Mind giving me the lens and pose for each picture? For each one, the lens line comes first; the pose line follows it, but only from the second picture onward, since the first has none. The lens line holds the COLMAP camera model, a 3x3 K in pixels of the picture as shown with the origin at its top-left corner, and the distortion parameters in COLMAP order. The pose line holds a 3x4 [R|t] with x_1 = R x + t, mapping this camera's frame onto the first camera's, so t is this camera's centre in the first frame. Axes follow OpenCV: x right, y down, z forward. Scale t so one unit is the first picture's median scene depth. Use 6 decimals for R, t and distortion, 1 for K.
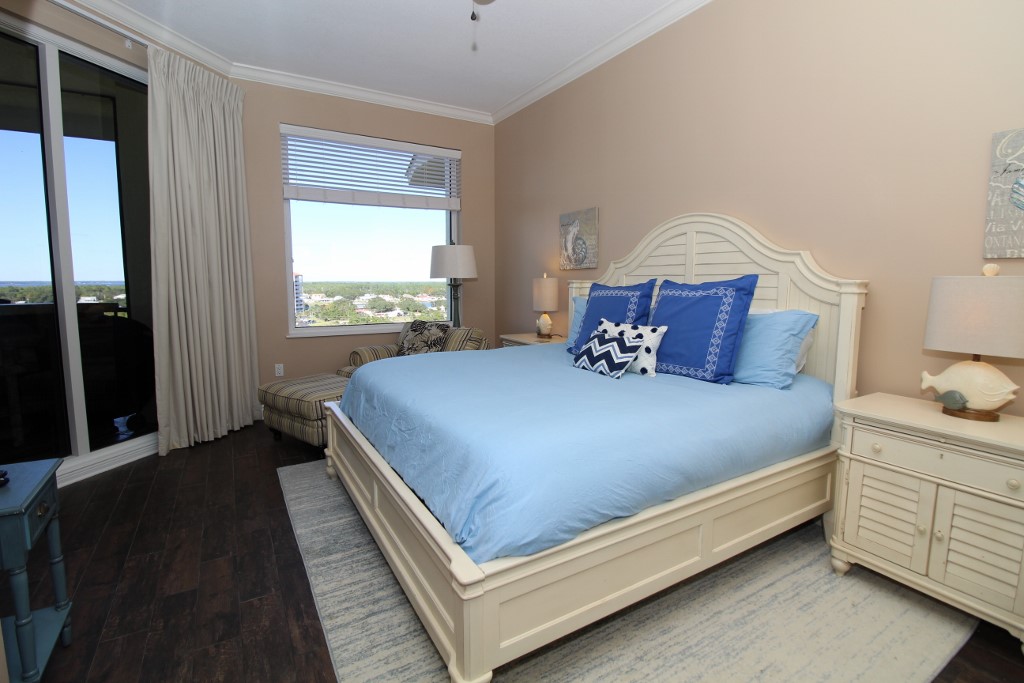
lens RADIAL K [[476.3, 0, 513.4], [0, 476.3, 329.3], [0, 0, 1]] dist [0.001294, -0.000509]
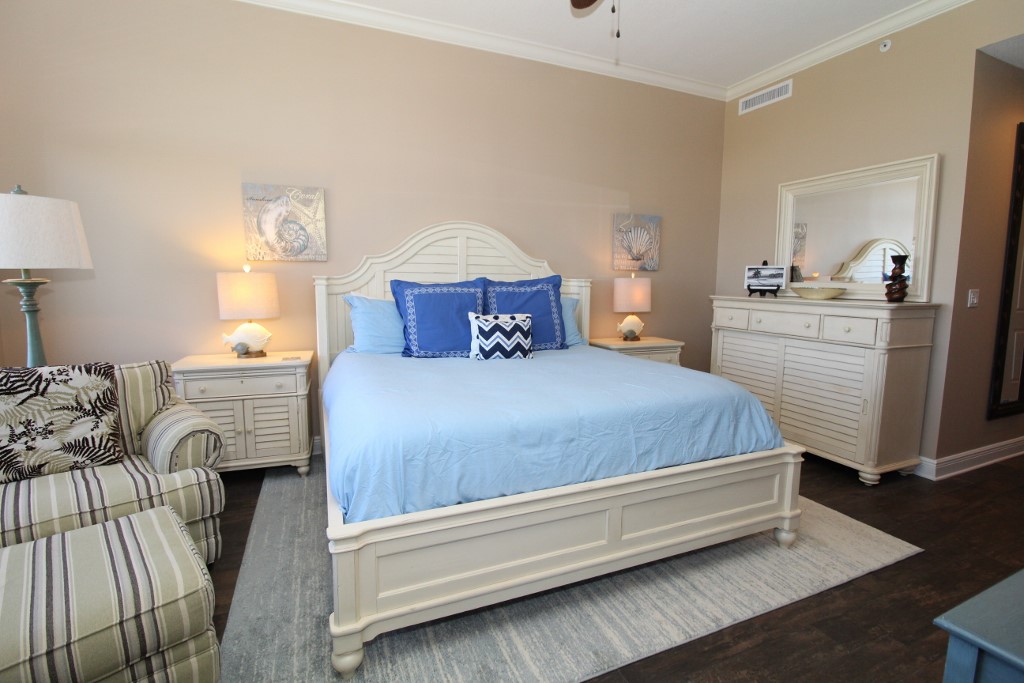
lens RADIAL K [[476.3, 0, 513.4], [0, 476.3, 329.3], [0, 0, 1]] dist [0.001294, -0.000509]
pose [[0.140729, -0.107877, 0.984153, -0.868066], [0.087303, 0.991526, 0.096201, -0.086560], [-0.986191, 0.072381, 0.148954, 0.782571]]
